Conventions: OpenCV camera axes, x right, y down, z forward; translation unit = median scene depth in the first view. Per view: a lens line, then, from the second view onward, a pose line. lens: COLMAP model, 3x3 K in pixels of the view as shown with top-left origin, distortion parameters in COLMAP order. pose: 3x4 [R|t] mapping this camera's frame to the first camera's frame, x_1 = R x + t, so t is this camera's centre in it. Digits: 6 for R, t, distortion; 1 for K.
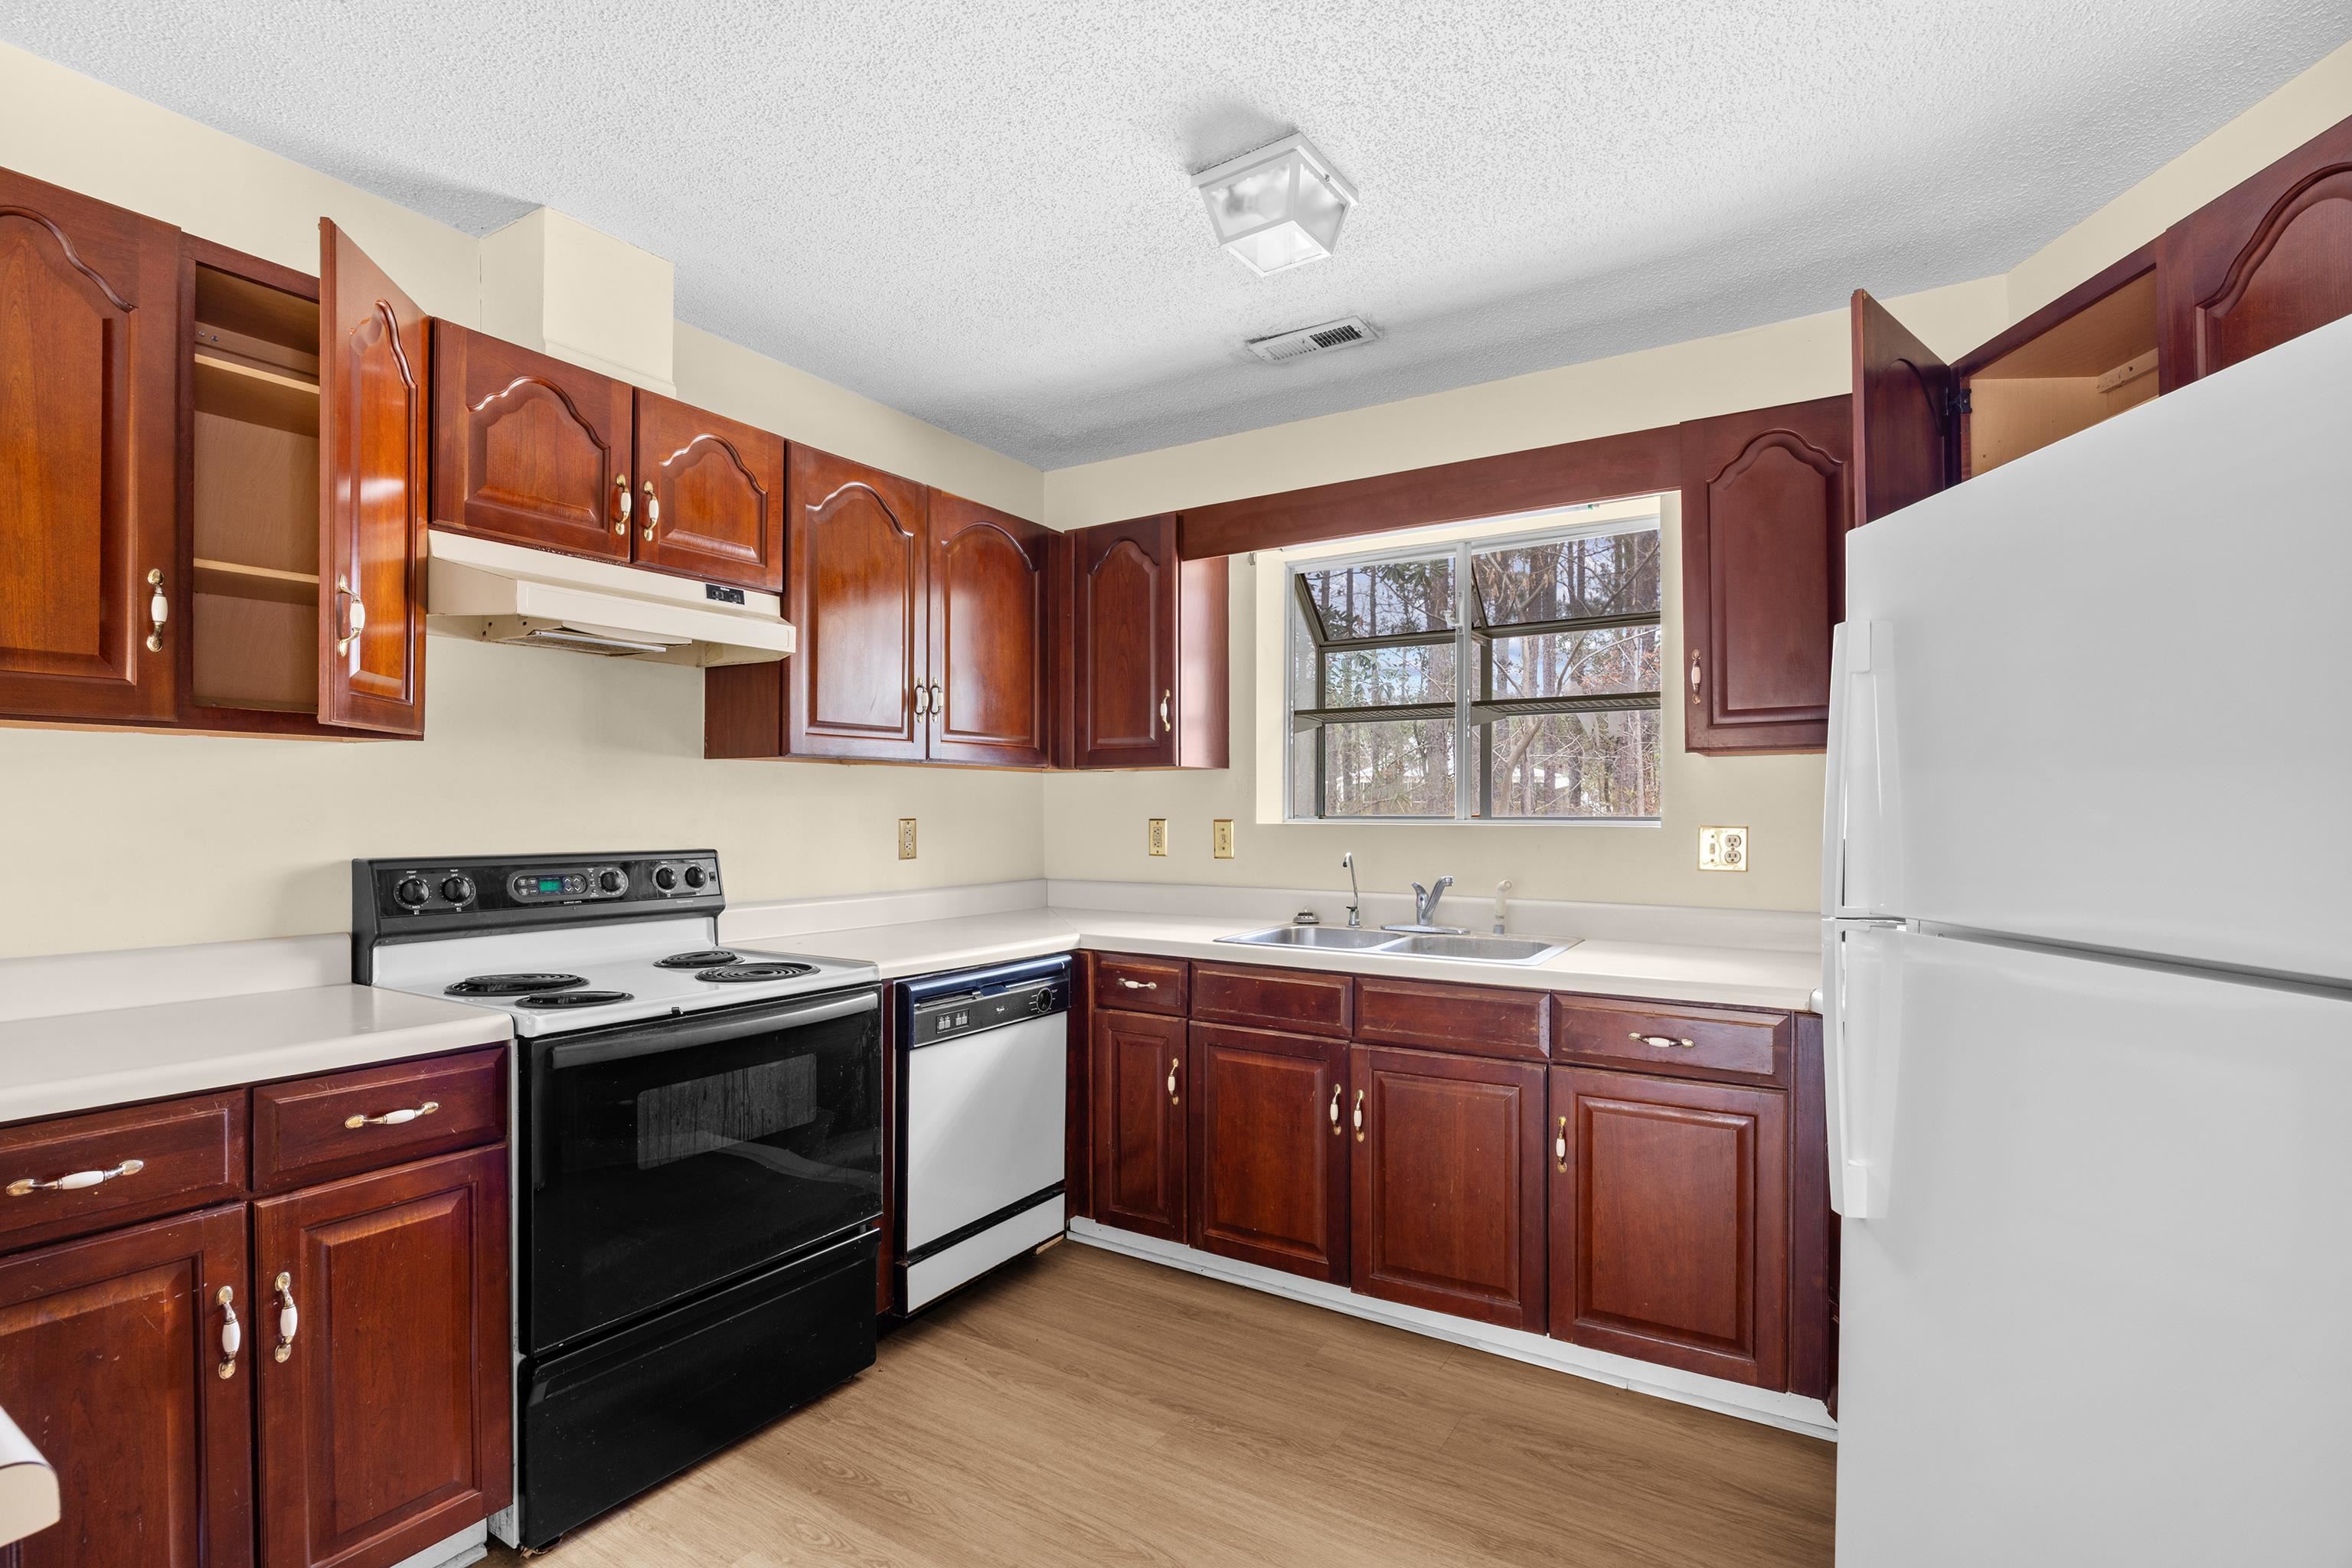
lens RADIAL K [[1082.5, 0, 1179.7], [0, 1082.5, 808.4], [0, 0, 1]] dist [-0.016502, -0.000017]
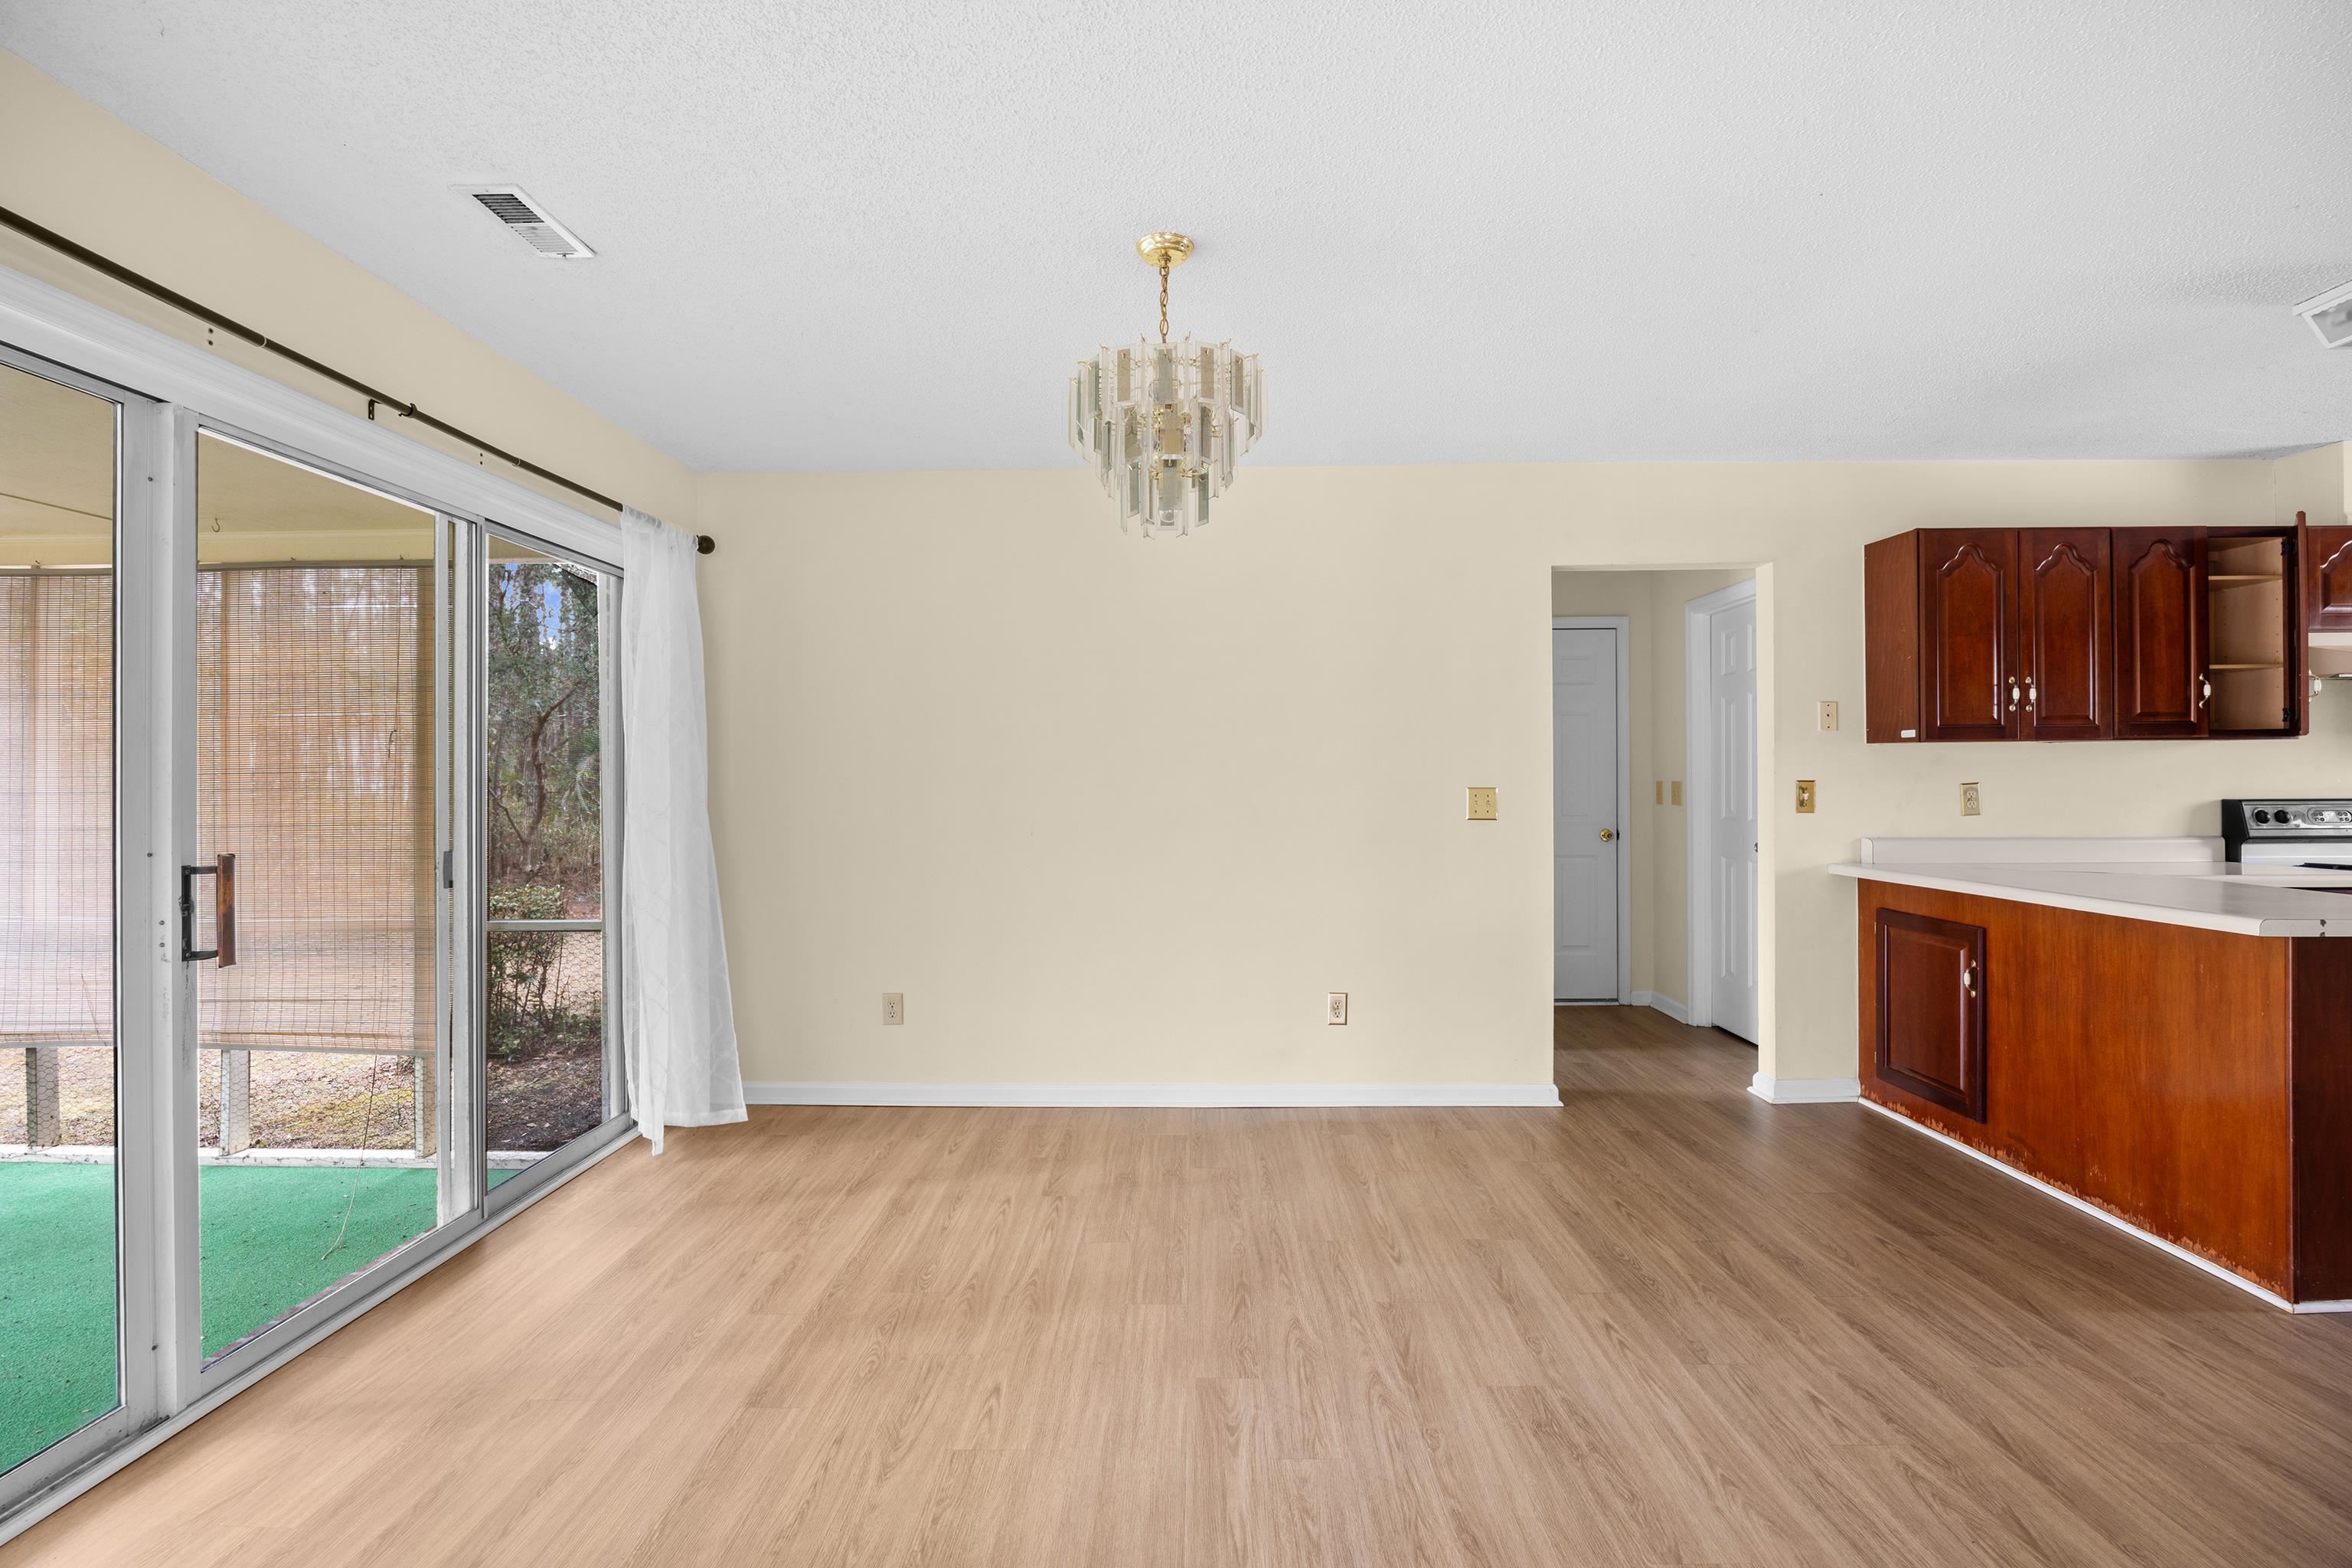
lens RADIAL K [[1068.0, 0, 1170.1], [0, 1068.0, 777.3], [0, 0, 1]] dist [-0.015890, 0.000421]
pose [[0.507624, -0.009134, -0.861530, -0.064628], [0.008679, 0.999947, -0.005488, 0.000560], [0.861535, -0.004692, 0.507677, -1.285440]]
